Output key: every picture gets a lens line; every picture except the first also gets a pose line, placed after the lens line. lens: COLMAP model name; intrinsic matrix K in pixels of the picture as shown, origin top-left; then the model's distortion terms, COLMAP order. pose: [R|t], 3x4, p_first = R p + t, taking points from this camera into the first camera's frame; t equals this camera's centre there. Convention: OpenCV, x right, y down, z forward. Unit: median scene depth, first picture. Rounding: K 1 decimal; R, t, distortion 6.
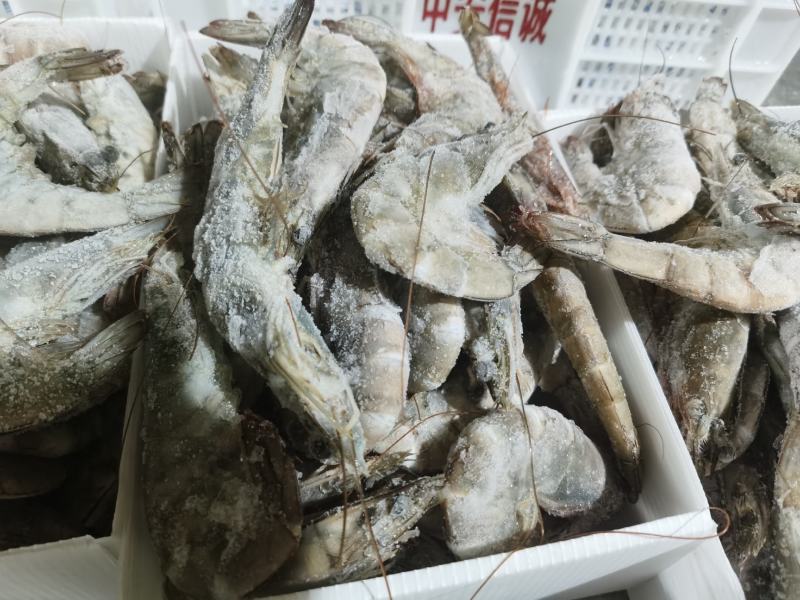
lens RADIAL K [[680.8, 0, 370.4], [0, 680.8, 300.7], [0, 0, 1]] dist [-0.009115, -0.007047]
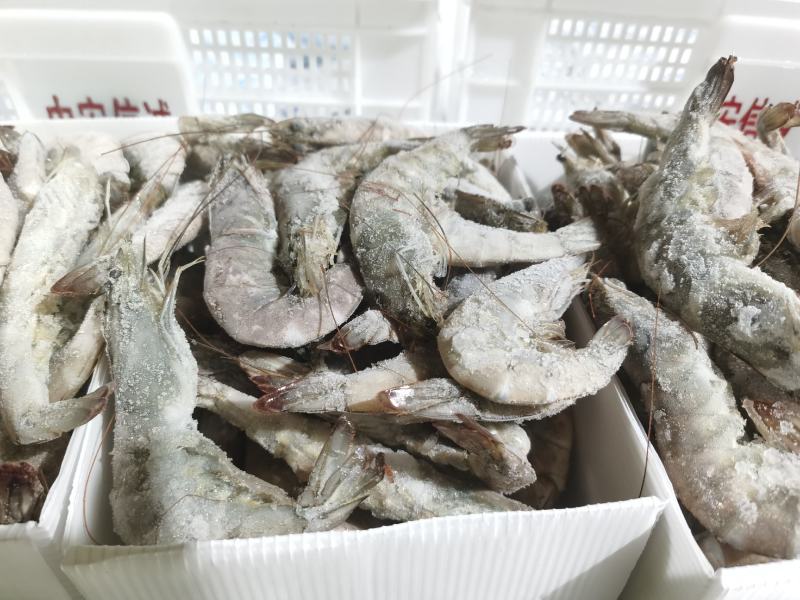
lens RADIAL K [[680.8, 0, 370.4], [0, 680.8, 300.7], [0, 0, 1]] dist [-0.009115, -0.007047]
pose [[0.998591, 0.007722, -0.052499, -0.632119], [-0.020217, 0.970102, -0.241853, 0.246851], [0.049061, 0.242573, 0.968892, -0.108177]]
